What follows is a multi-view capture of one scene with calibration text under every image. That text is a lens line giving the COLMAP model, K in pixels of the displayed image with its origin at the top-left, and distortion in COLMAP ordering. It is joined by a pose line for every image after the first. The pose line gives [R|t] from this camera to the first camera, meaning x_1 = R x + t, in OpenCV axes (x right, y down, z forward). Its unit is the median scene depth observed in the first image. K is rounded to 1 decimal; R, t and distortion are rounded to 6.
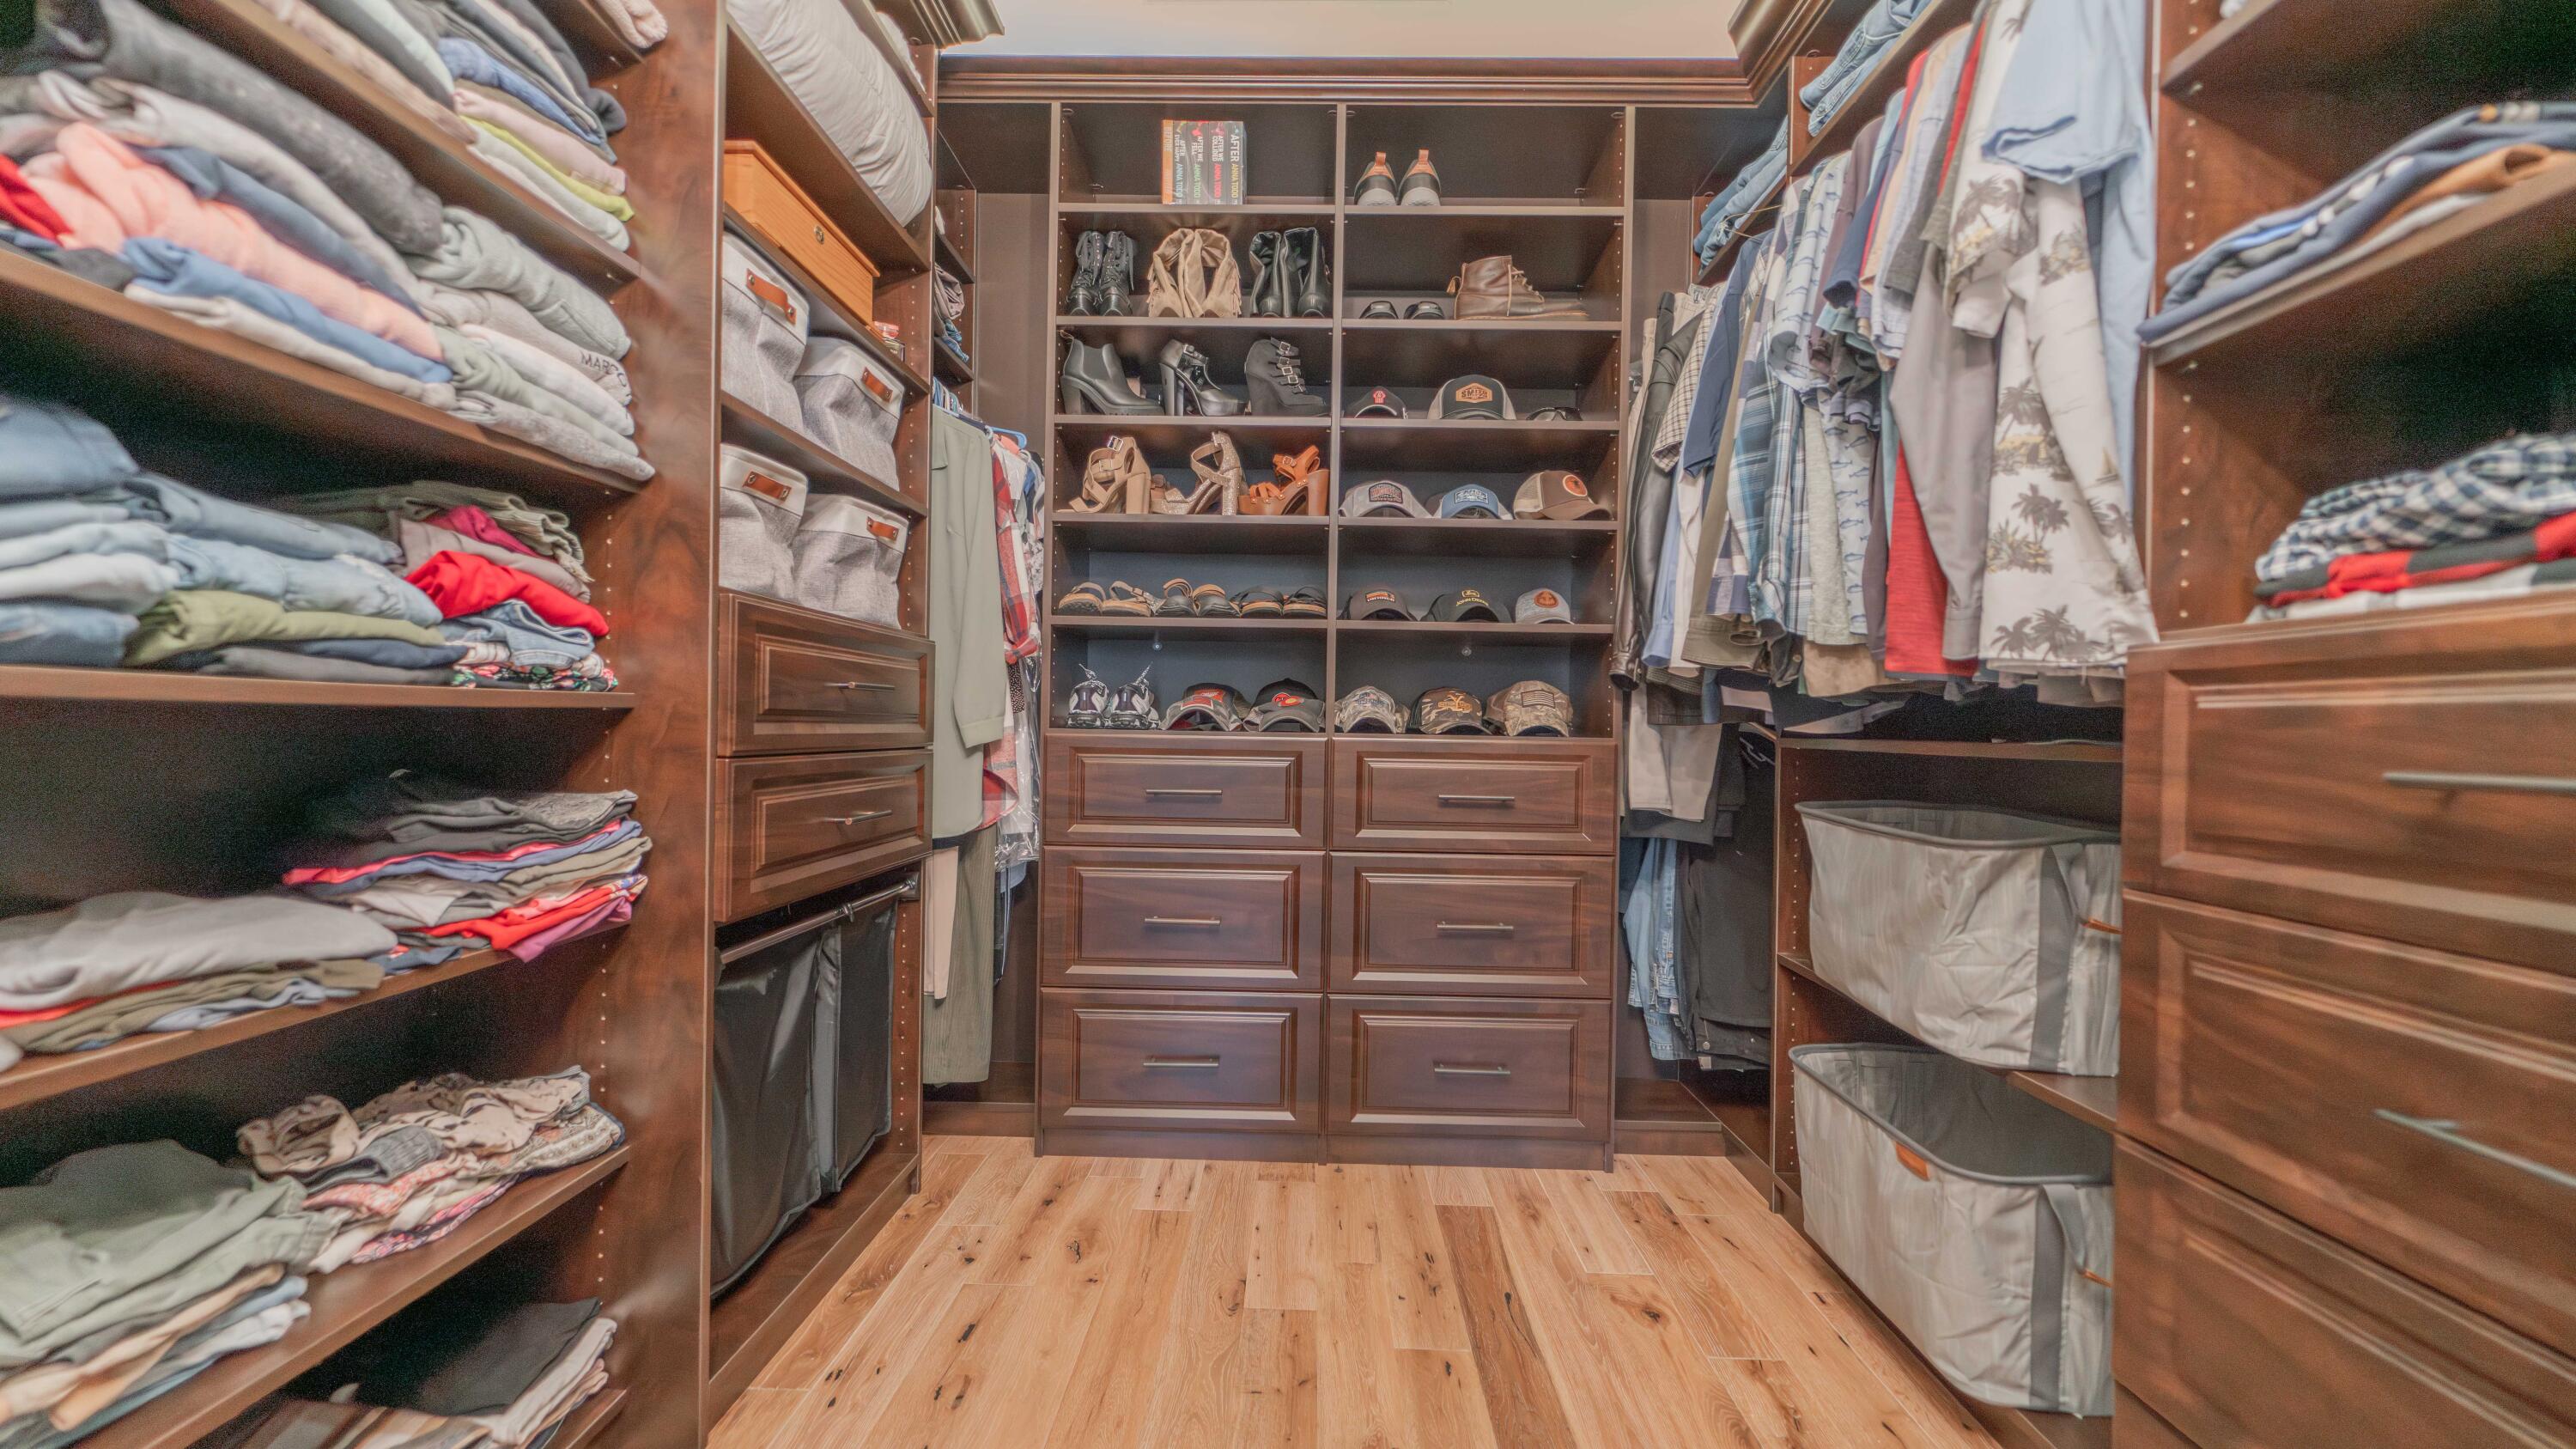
lens RADIAL K [[1044.4, 0, 1287.7], [0, 1044.4, 729.6], [0, 0, 1]] dist [-0.000363, -0.000017]
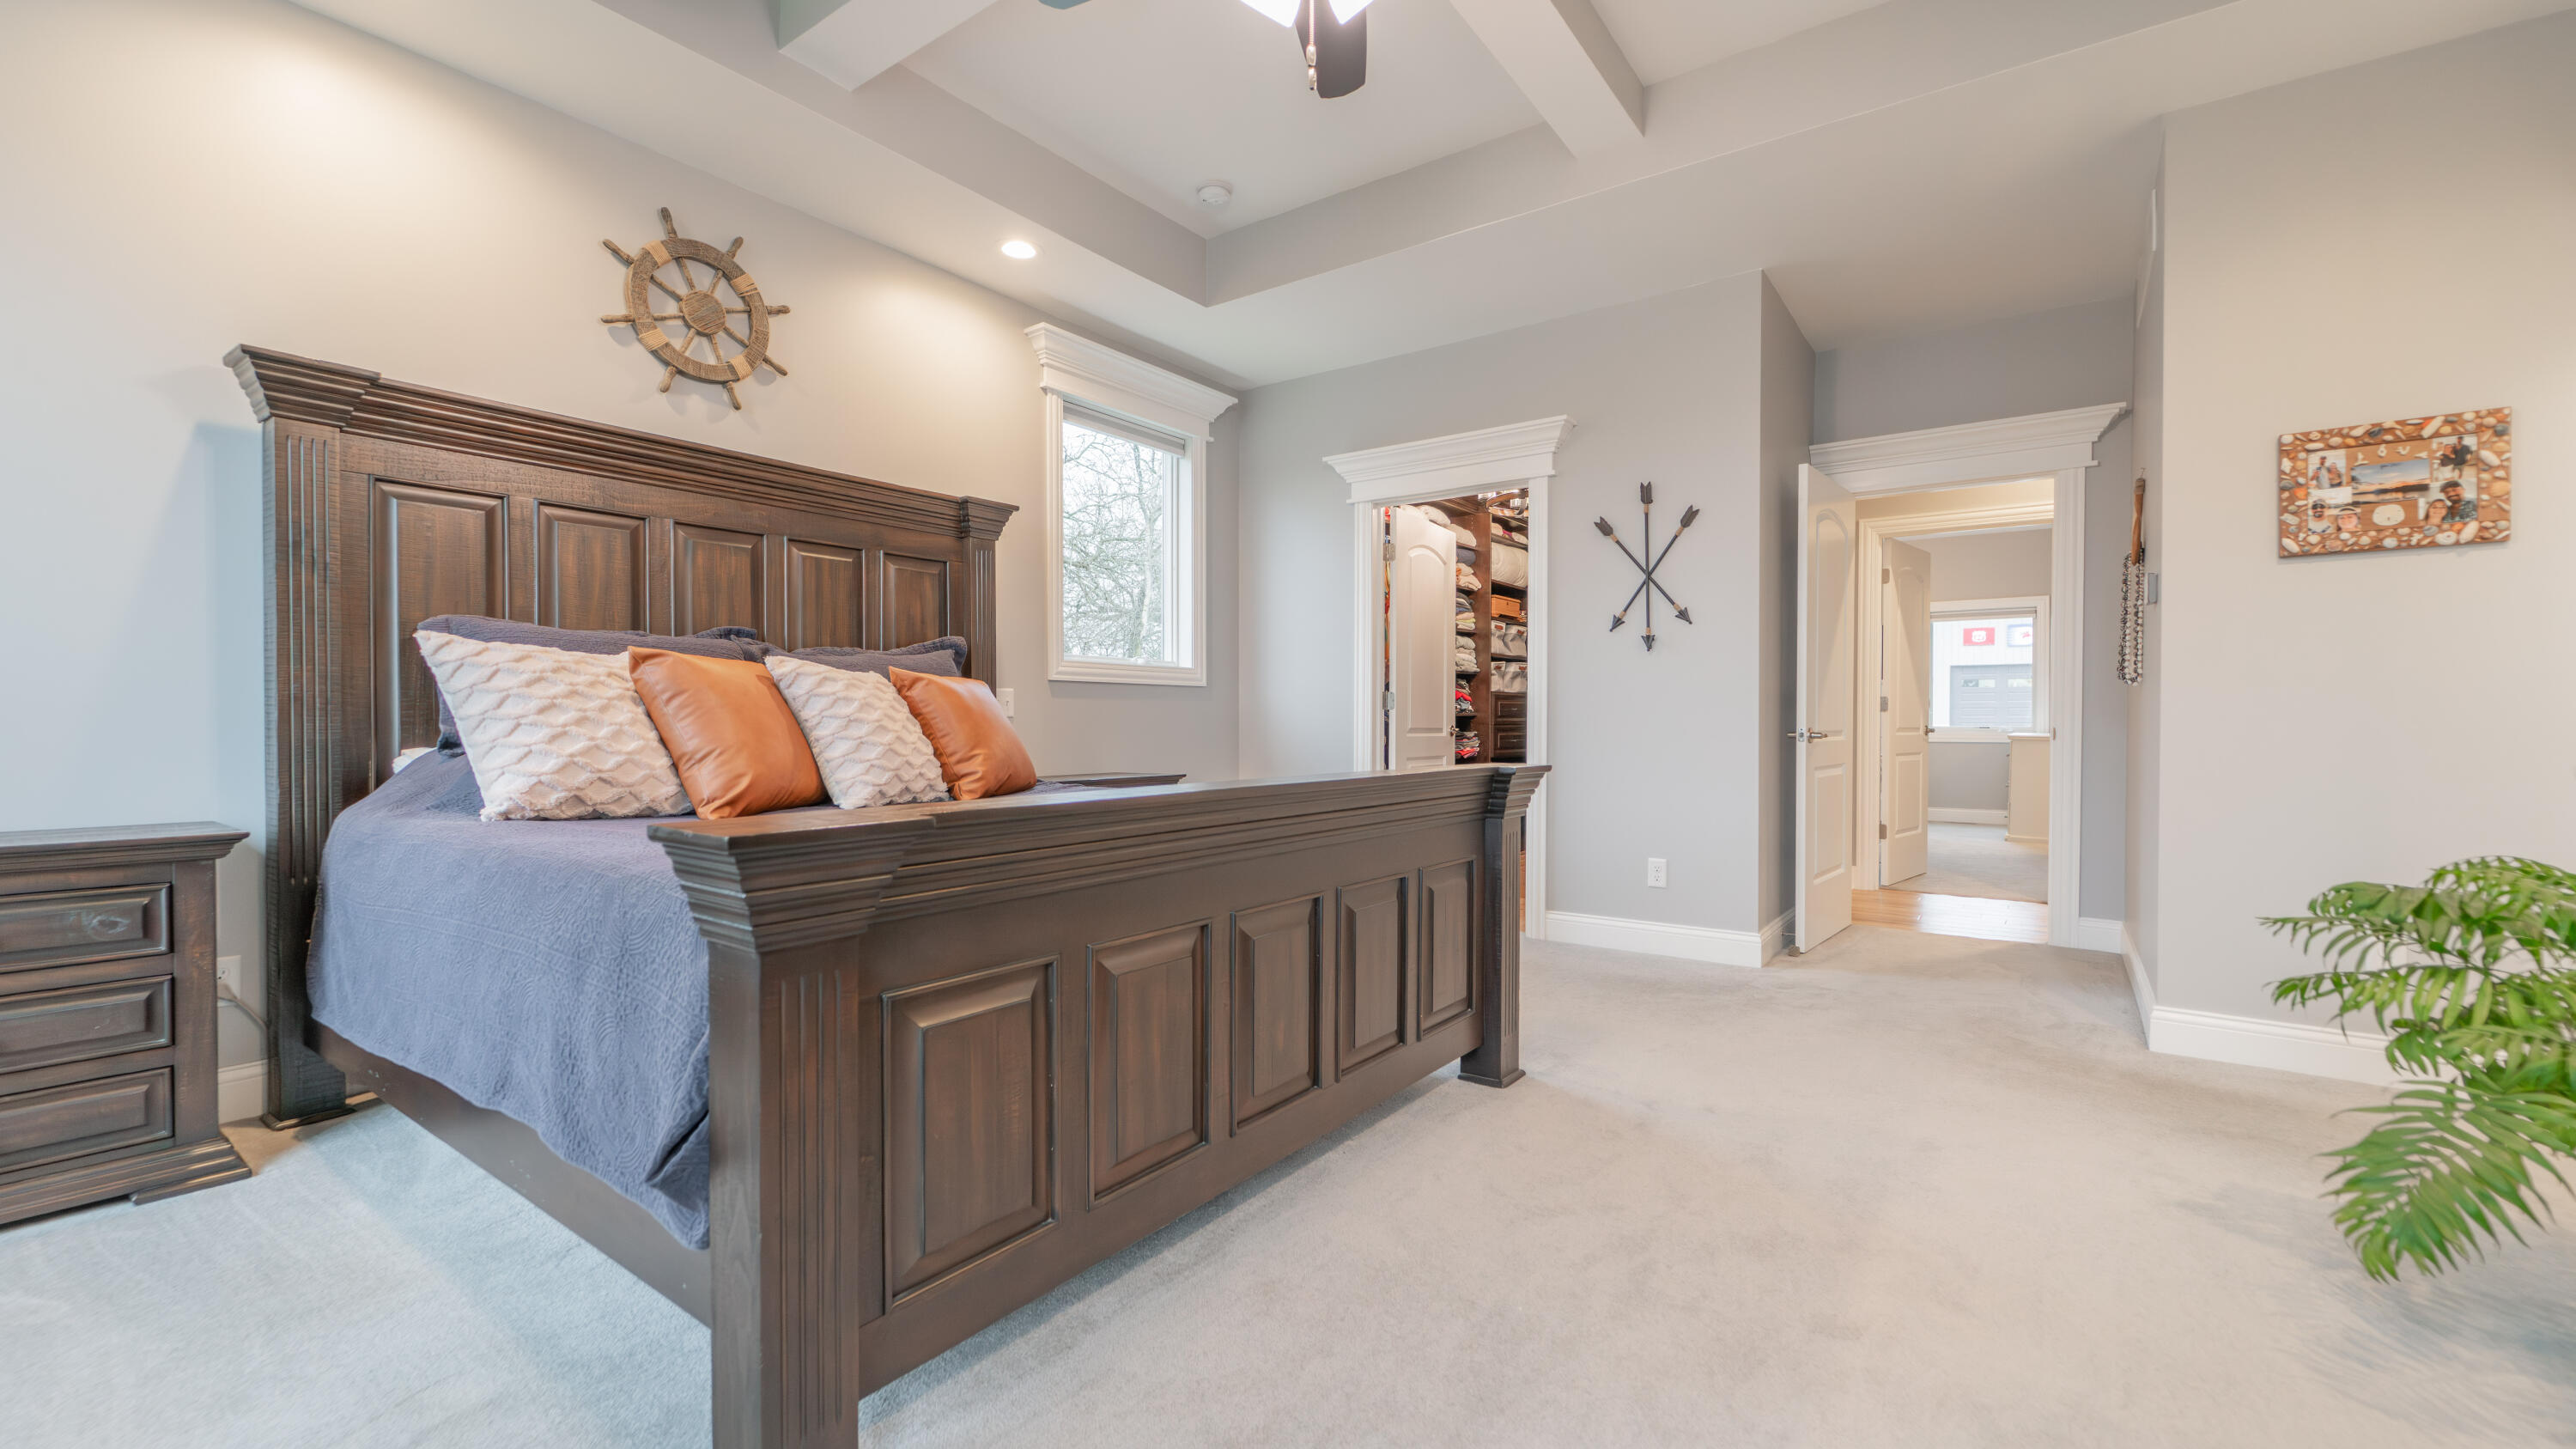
lens RADIAL K [[1044.4, 0, 1286.3], [0, 1044.4, 726.9], [0, 0, 1]] dist [-0.000363, -0.000017]
pose [[0.823458, -0.012908, -0.567231, 1.477814], [0.013761, 0.999901, -0.002776, 0.034958], [0.567210, -0.005520, 0.823554, -3.668453]]
